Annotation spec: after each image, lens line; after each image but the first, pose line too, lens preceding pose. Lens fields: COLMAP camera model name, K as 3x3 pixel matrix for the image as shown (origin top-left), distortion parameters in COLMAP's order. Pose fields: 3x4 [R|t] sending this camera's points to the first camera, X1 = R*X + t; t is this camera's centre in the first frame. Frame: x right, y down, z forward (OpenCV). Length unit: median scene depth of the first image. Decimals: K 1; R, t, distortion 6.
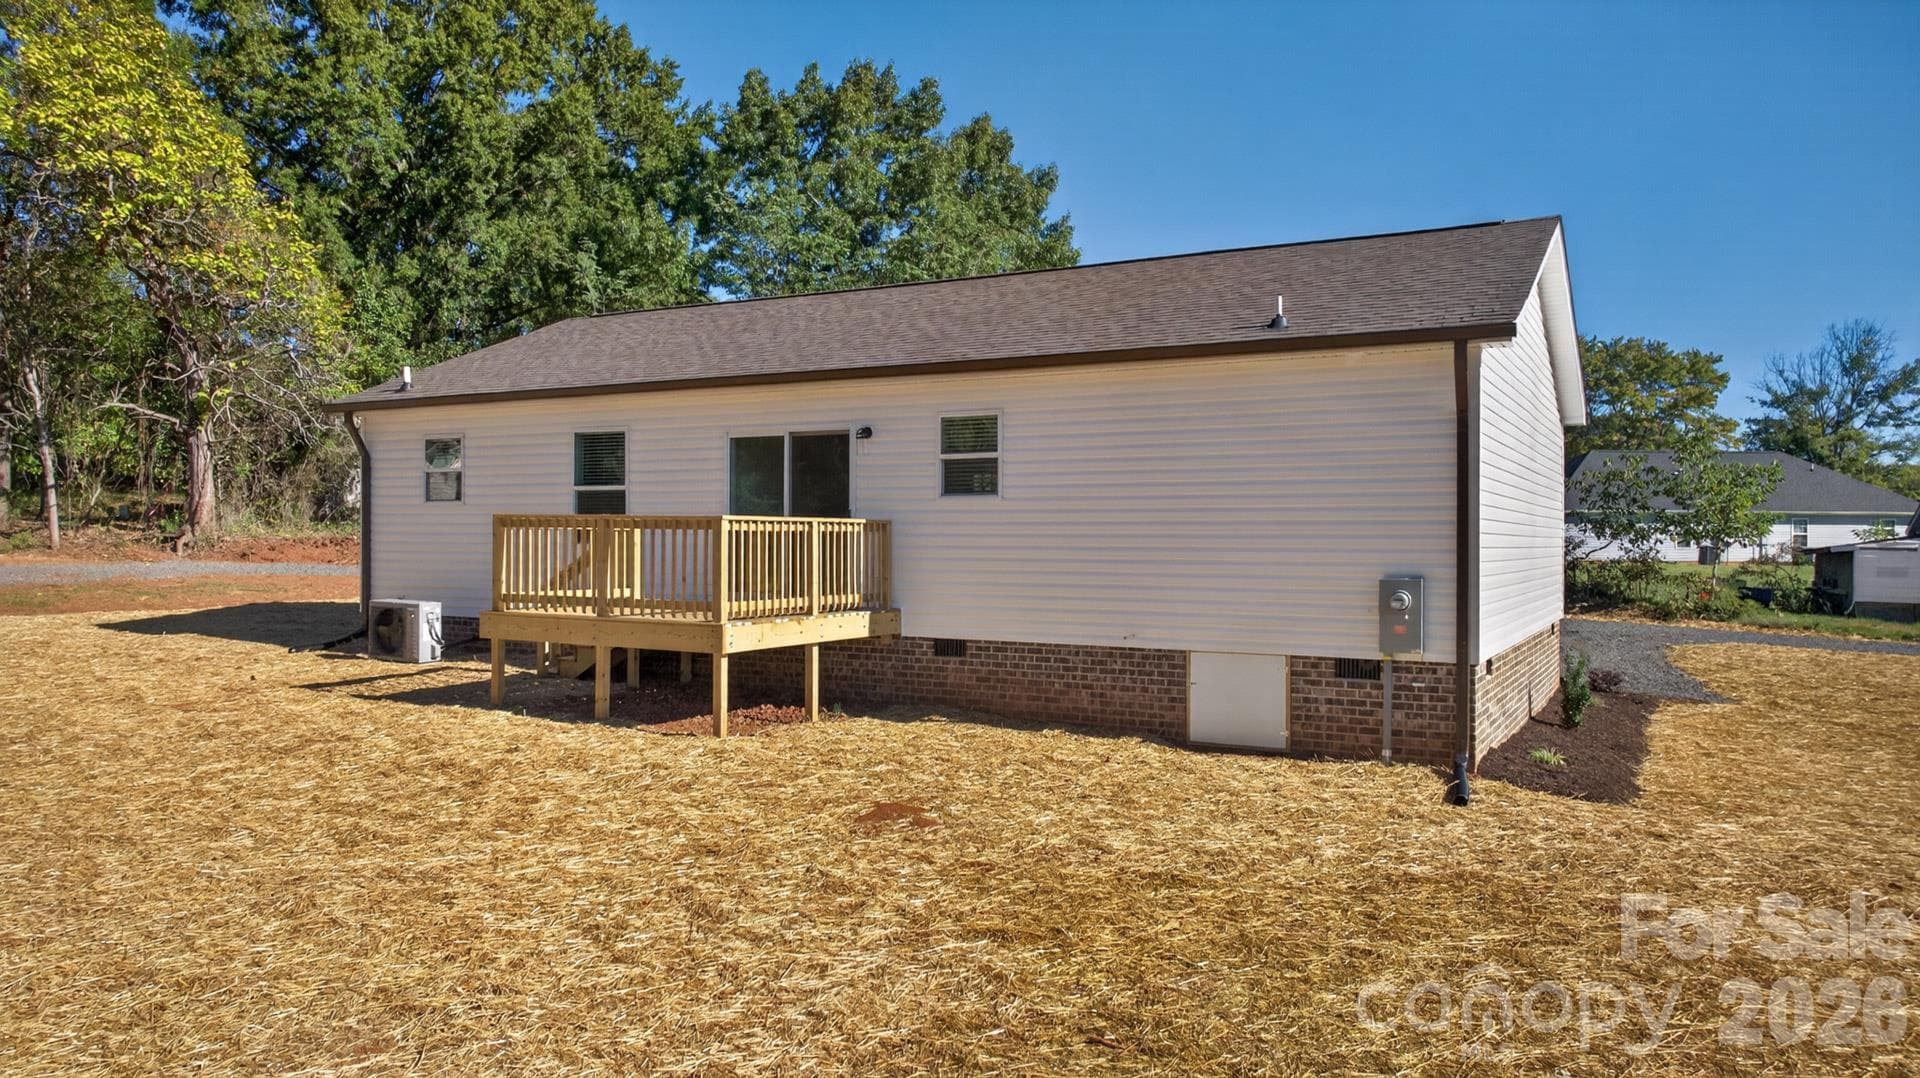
lens RADIAL K [[1335.6, 0, 960.0], [0, 1335.6, 539.0], [0, 0, 1]] dist [0.003949, -0.001956]
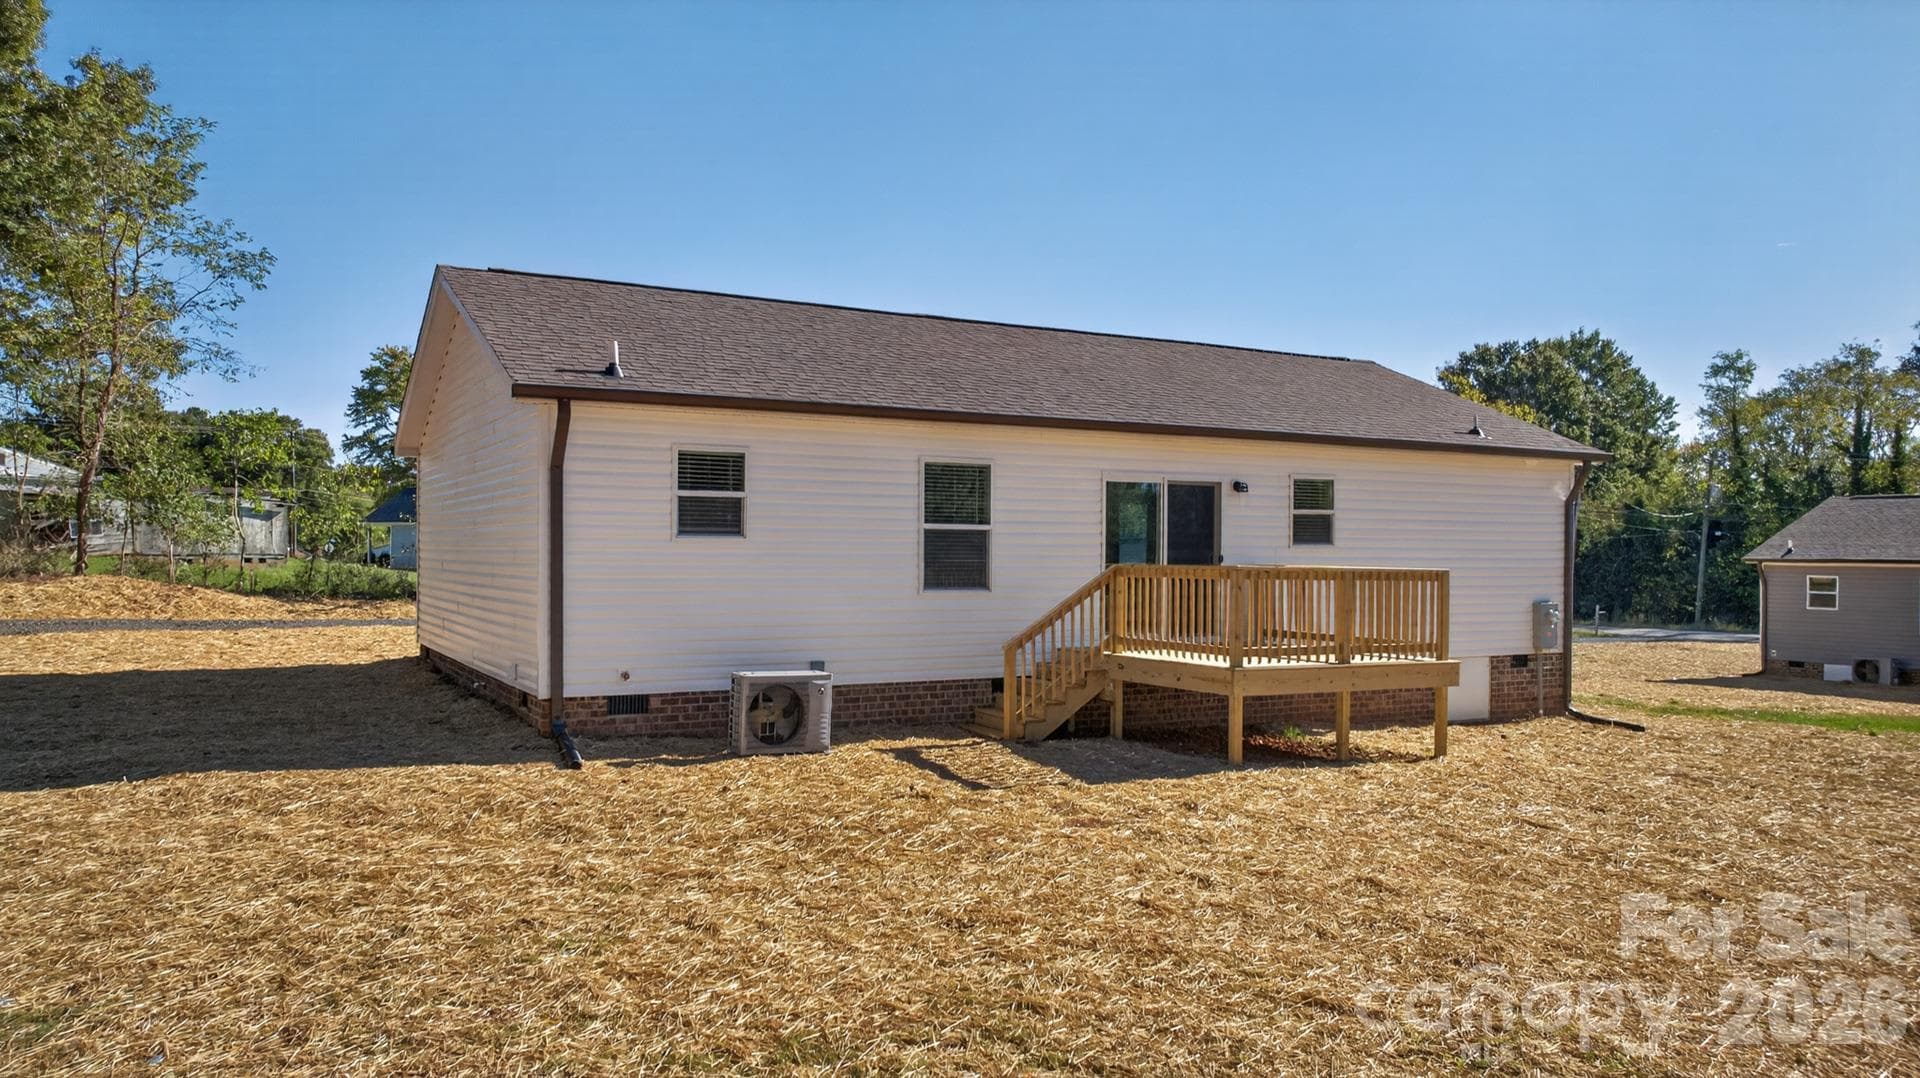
lens RADIAL K [[1355.9, 0, 967.3], [0, 1355.9, 589.4], [0, 0, 1]] dist [0.001145, 0.000636]
pose [[0.533133, -0.027976, 0.845569, -1.252906], [-0.007666, 0.999252, 0.037894, -0.037892], [-0.845997, -0.026684, 0.532520, 0.634515]]
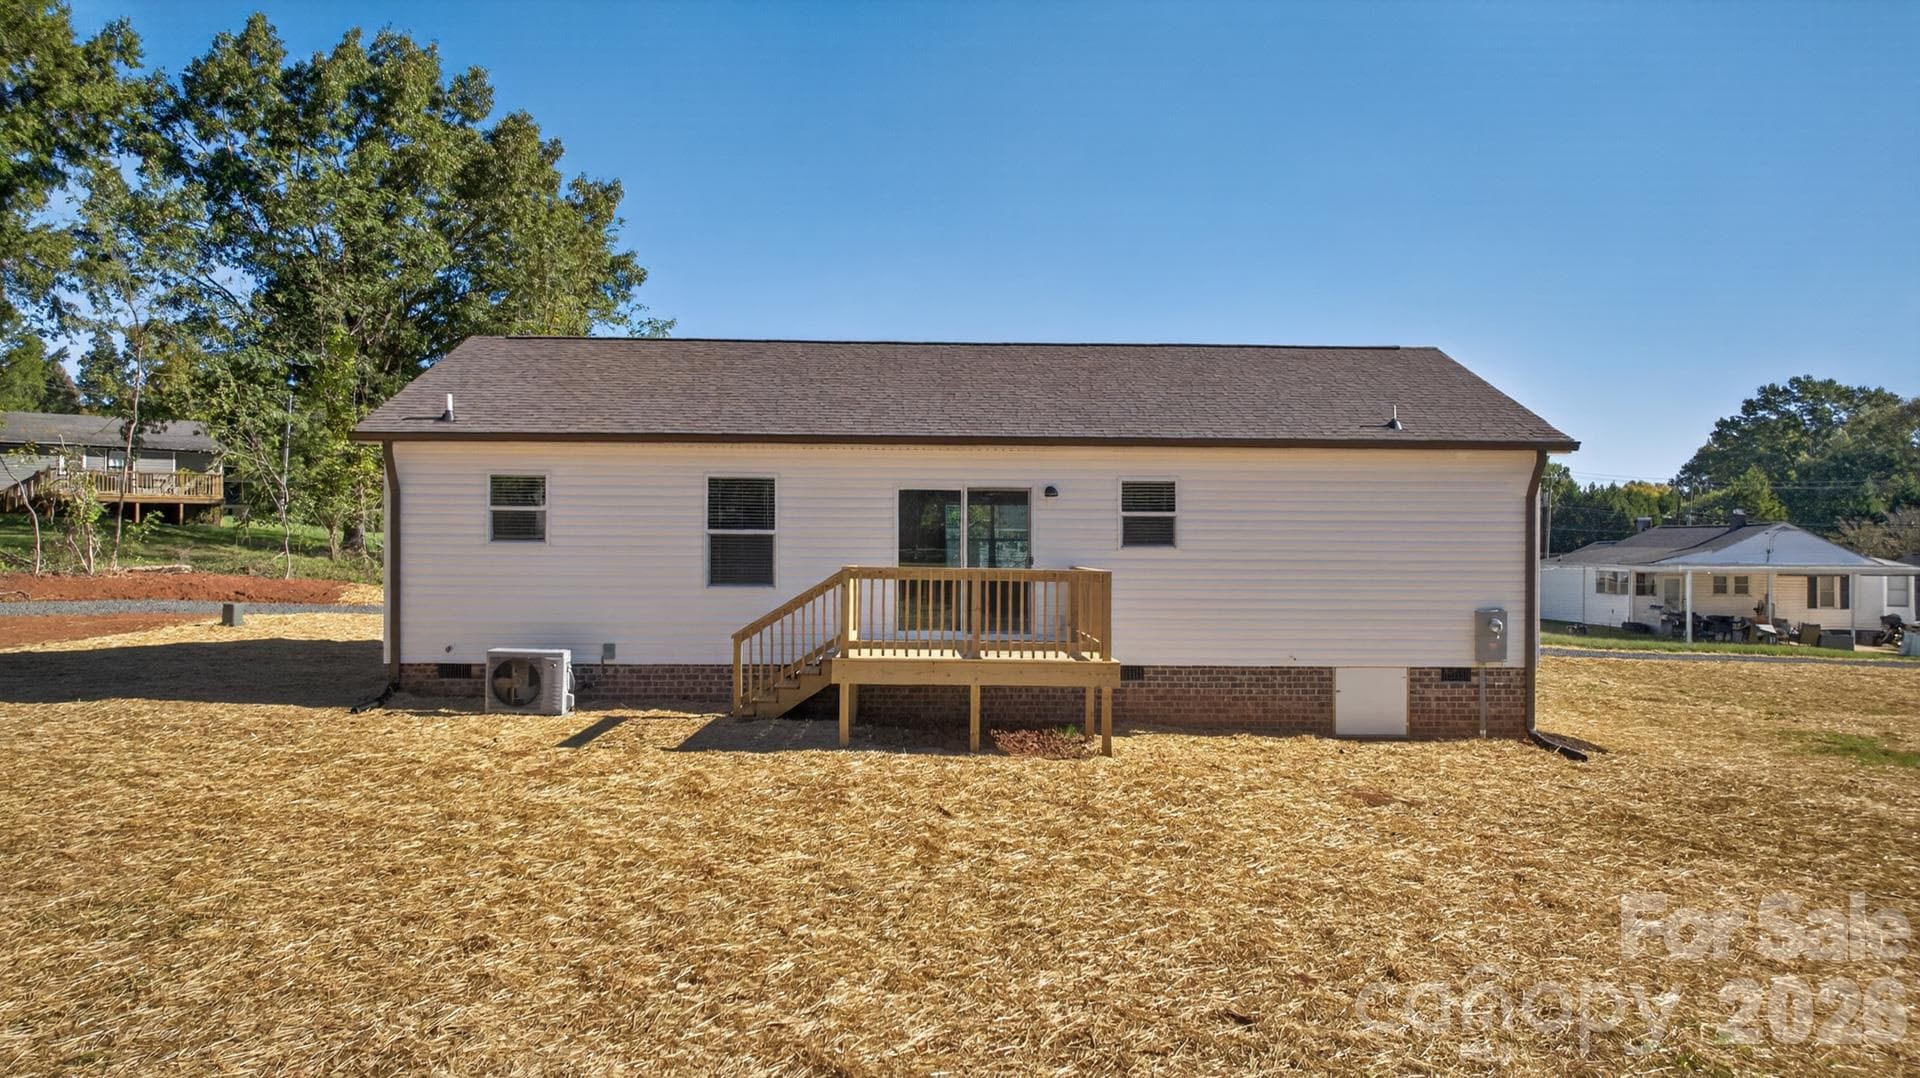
lens RADIAL K [[1355.9, 0, 967.3], [0, 1355.9, 589.4], [0, 0, 1]] dist [0.001145, 0.000636]
pose [[0.862238, -0.012365, 0.506352, -0.791756], [-0.001760, 0.999623, 0.027407, -0.028701], [-0.506500, -0.024522, 0.861891, 0.022157]]
